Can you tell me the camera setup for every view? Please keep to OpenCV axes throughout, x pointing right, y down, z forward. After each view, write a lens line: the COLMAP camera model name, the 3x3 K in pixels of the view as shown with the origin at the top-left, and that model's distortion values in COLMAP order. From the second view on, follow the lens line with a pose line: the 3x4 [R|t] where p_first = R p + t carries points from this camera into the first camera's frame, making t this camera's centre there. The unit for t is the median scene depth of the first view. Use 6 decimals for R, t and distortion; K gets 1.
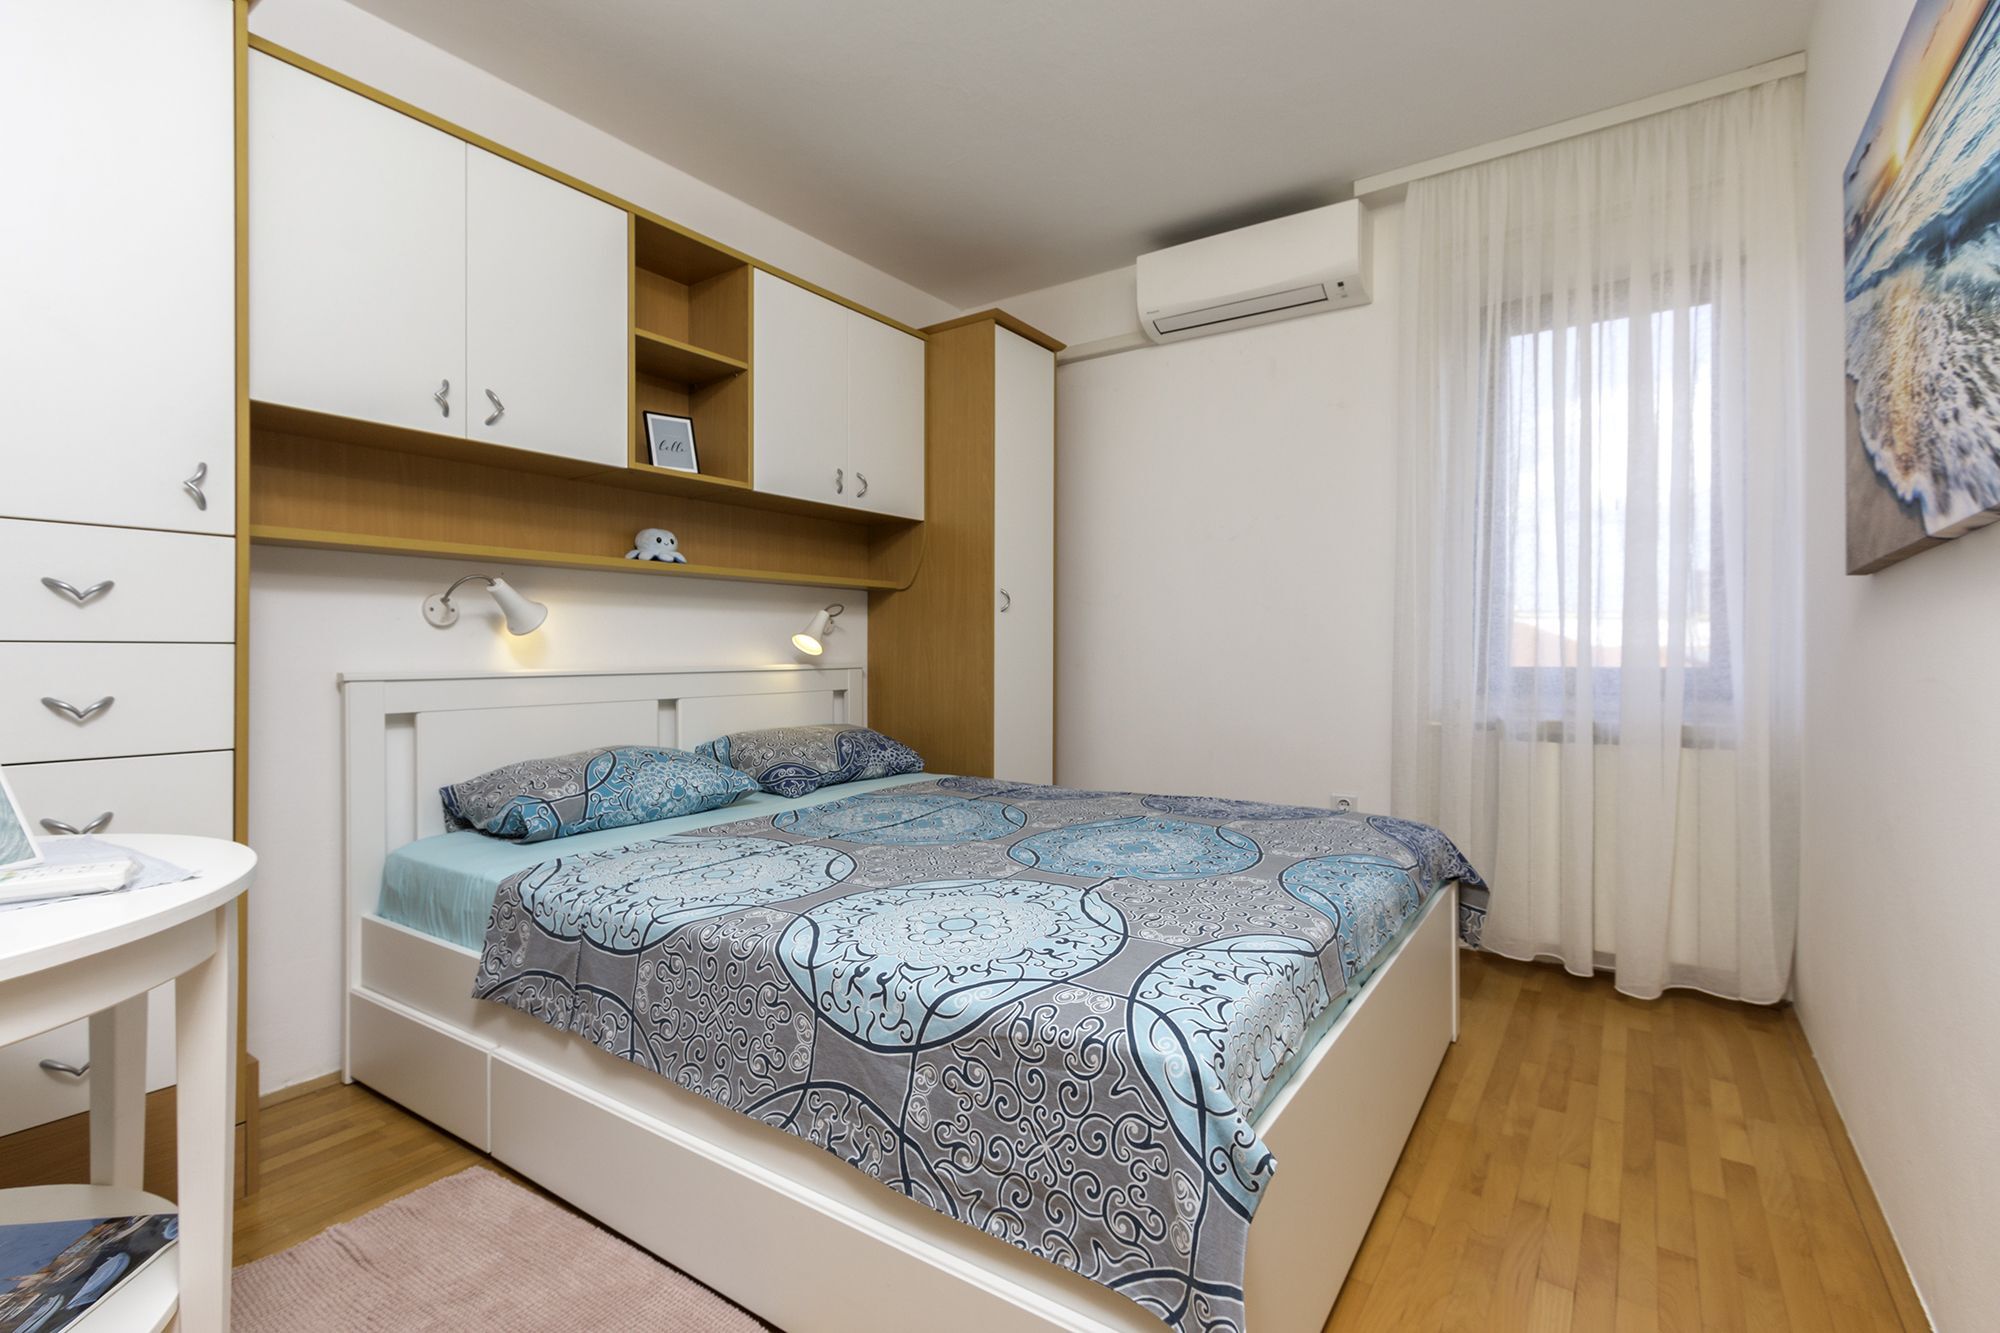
lens RADIAL K [[925.6, 0, 991.7], [0, 925.6, 653.9], [0, 0, 1]] dist [0.002018, -0.001043]
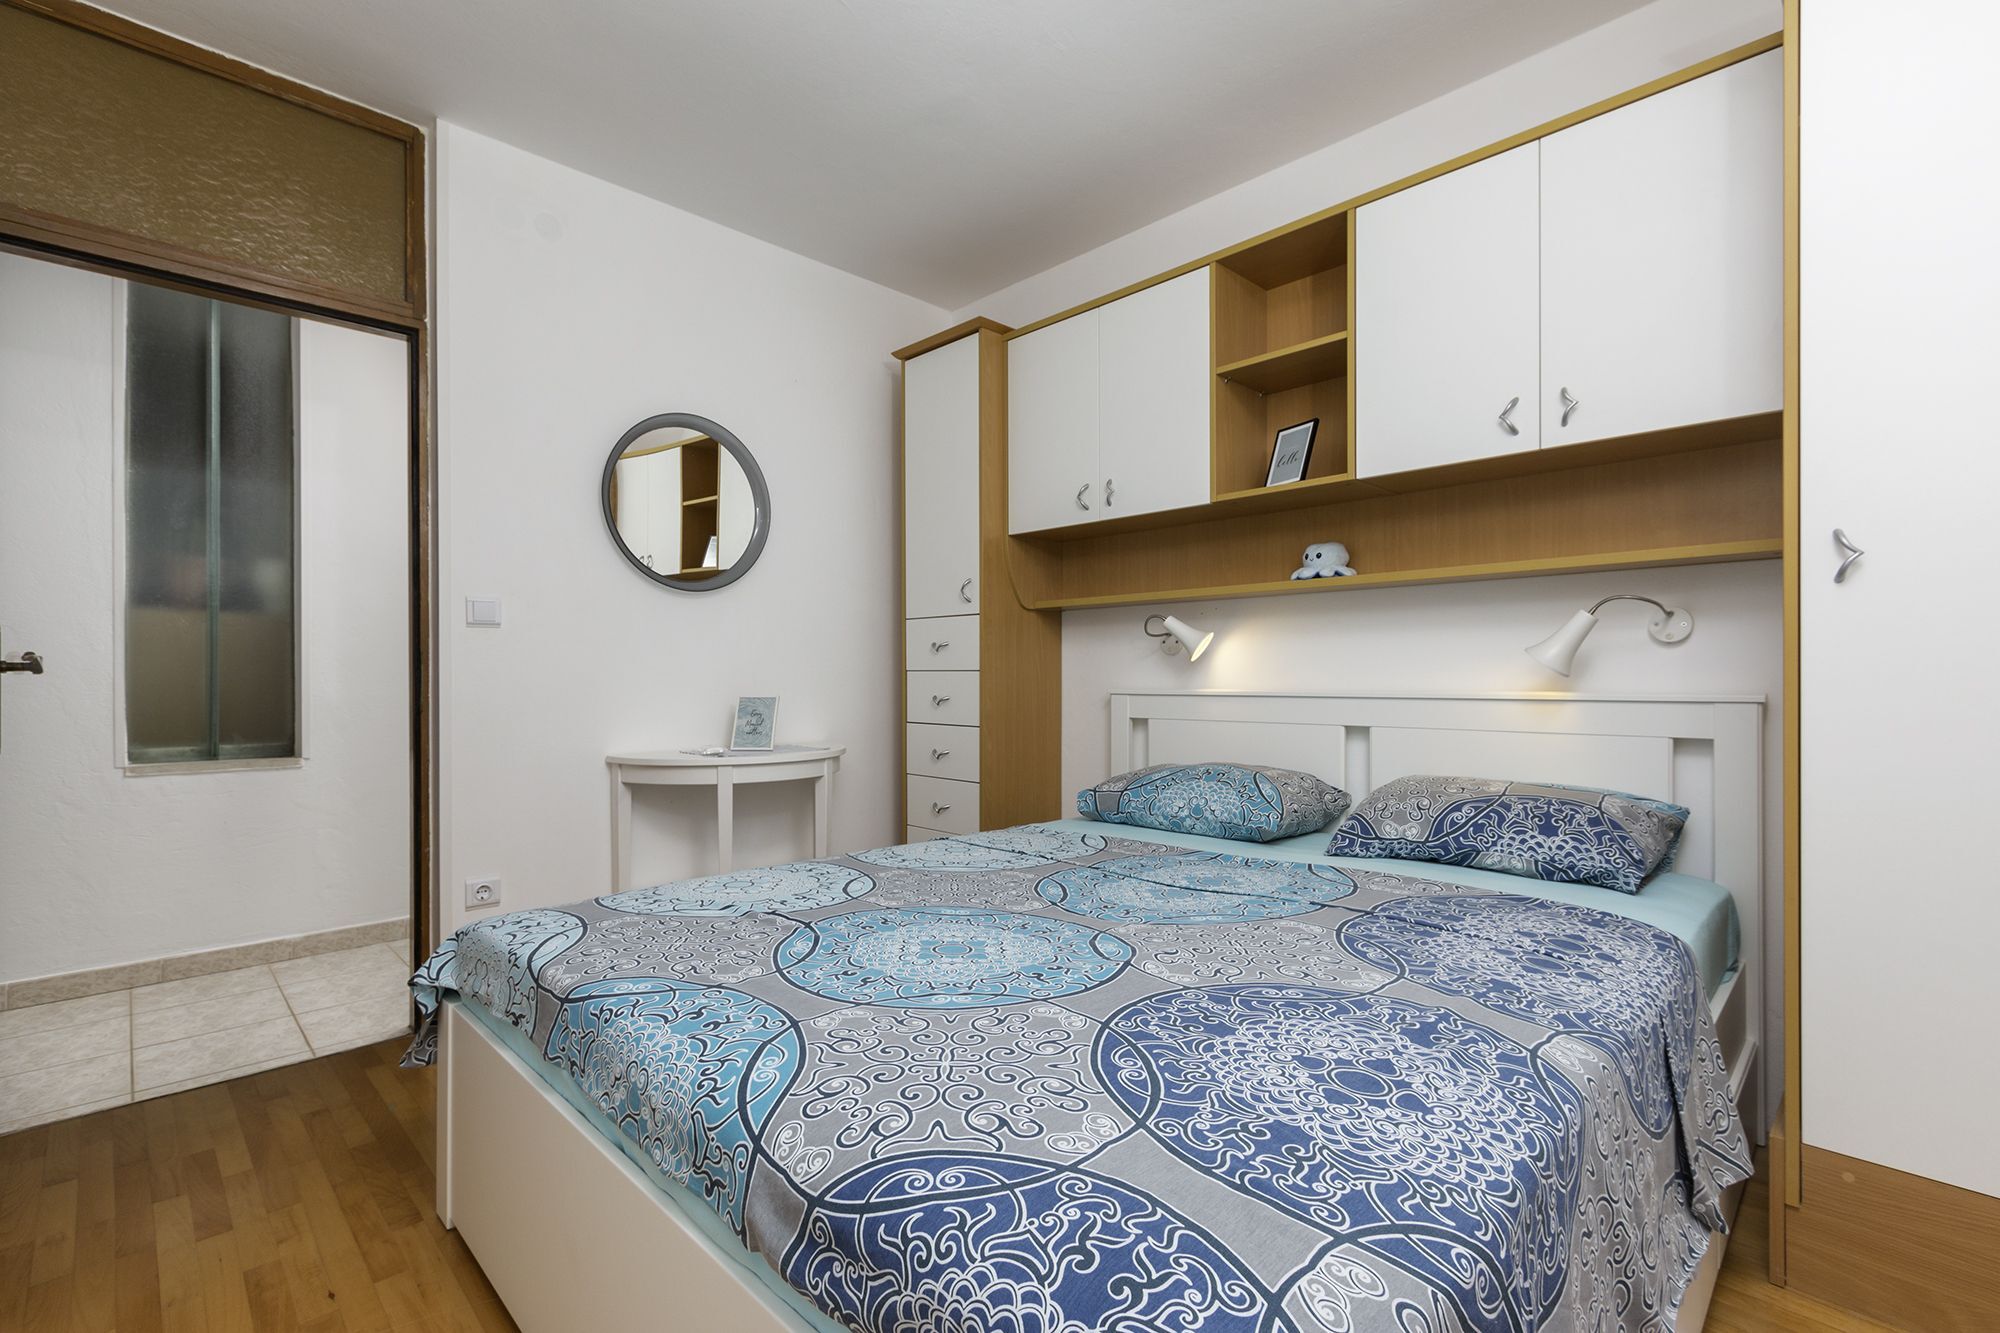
lens RADIAL K [[925.6, 0, 991.7], [0, 925.6, 653.9], [0, 0, 1]] dist [0.002018, -0.001043]
pose [[-0.207441, -0.024041, -0.977952, 0.637239], [-0.001183, 0.999703, -0.024325, 0.000288], [0.978247, -0.003889, -0.207408, 0.880947]]
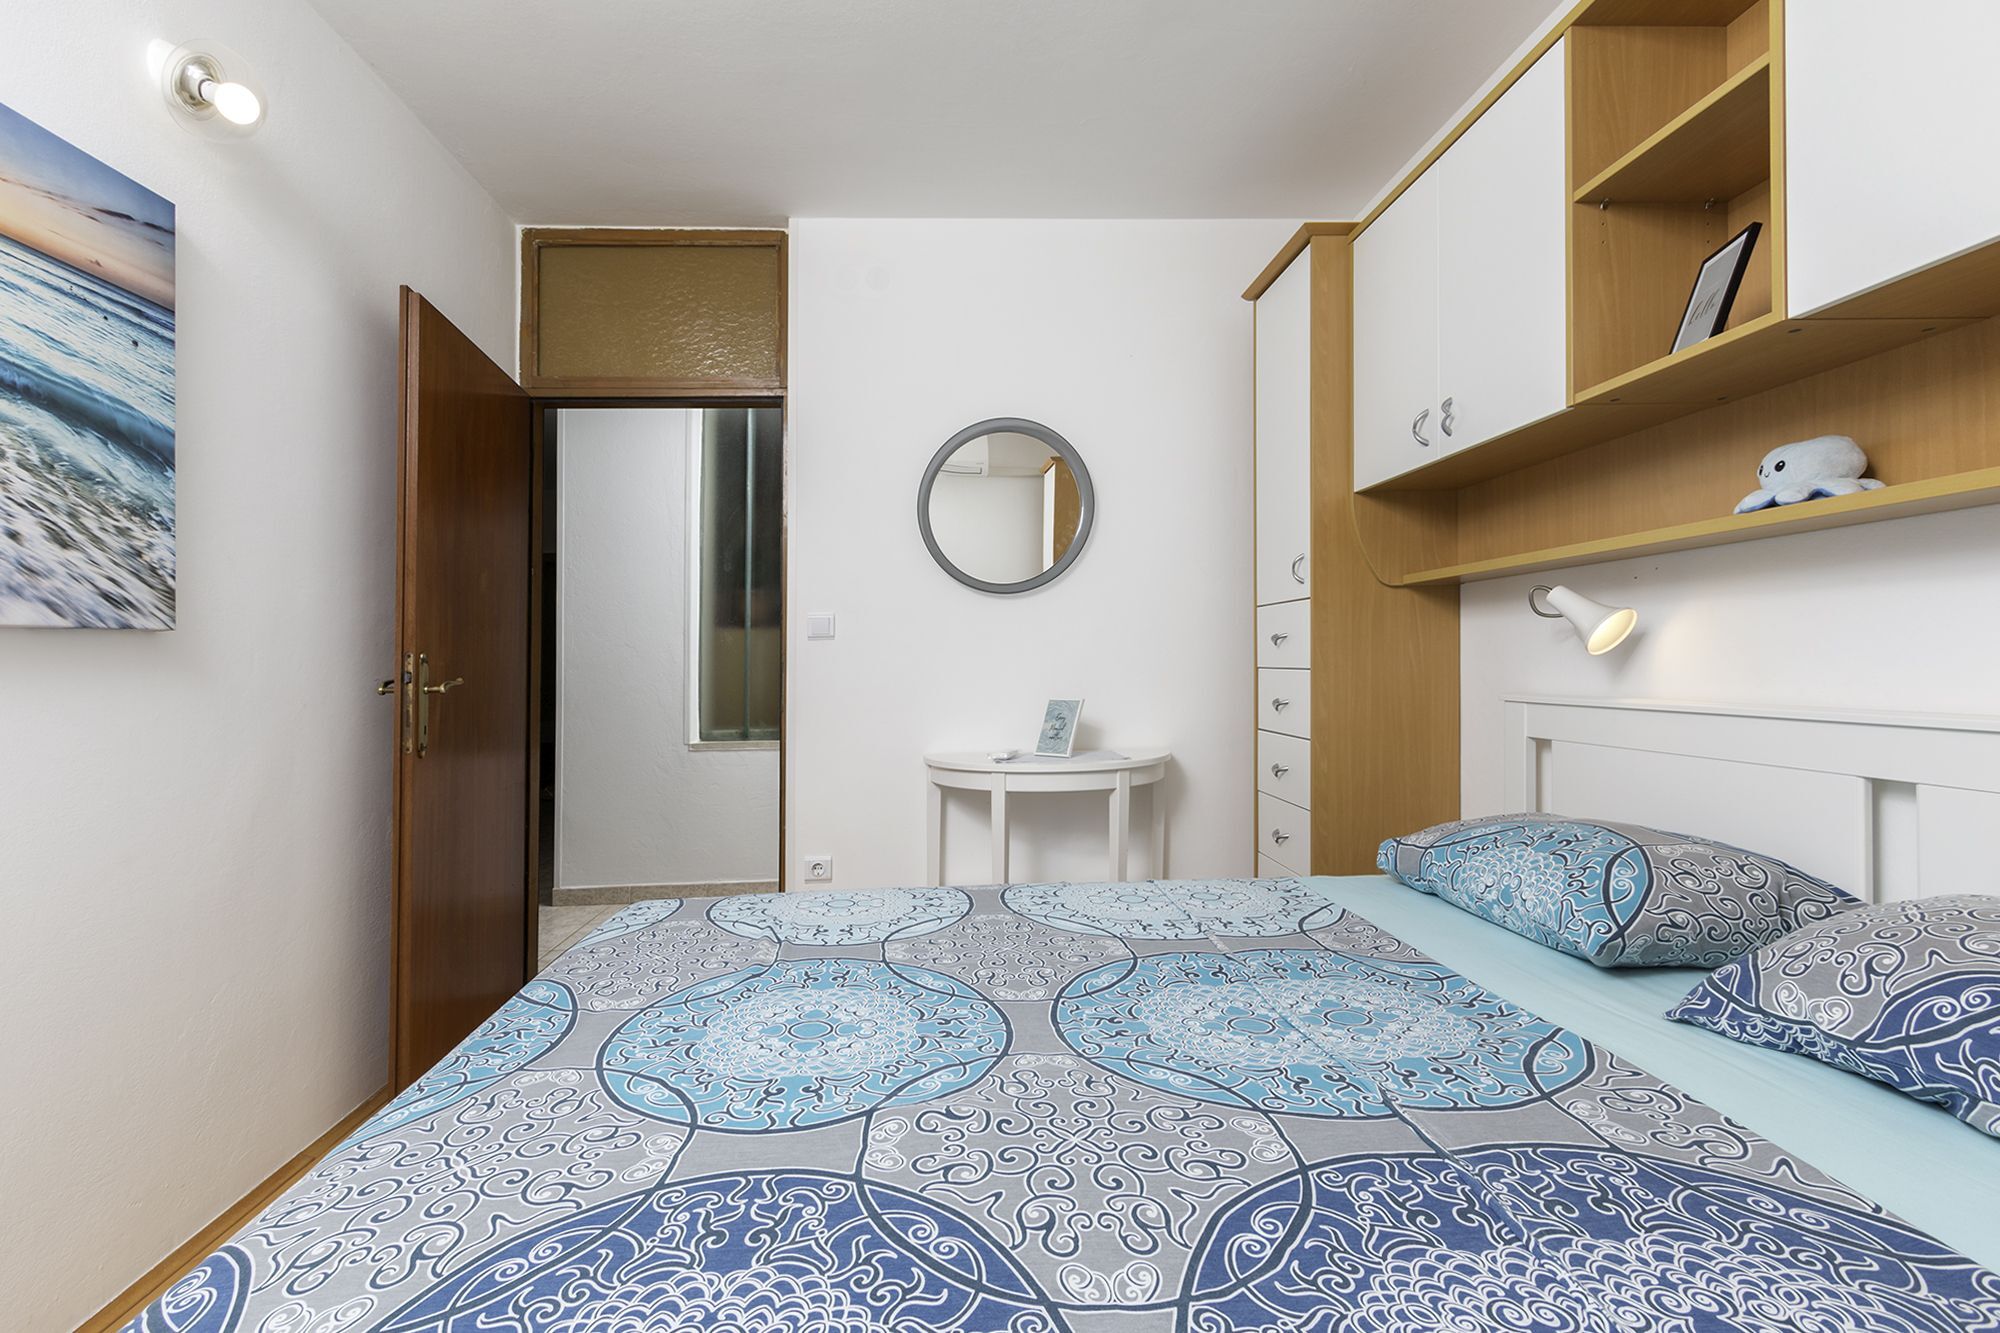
lens RADIAL K [[906.1, 0, 943.8], [0, 906.1, 665.8], [0, 0, 1]] dist [-0.021194, 0.000634]
pose [[-0.808634, 0.020439, -0.587958, 0.329605], [0.022047, 0.999747, 0.004431, -0.022635], [0.587899, -0.009380, -0.808880, 1.143360]]
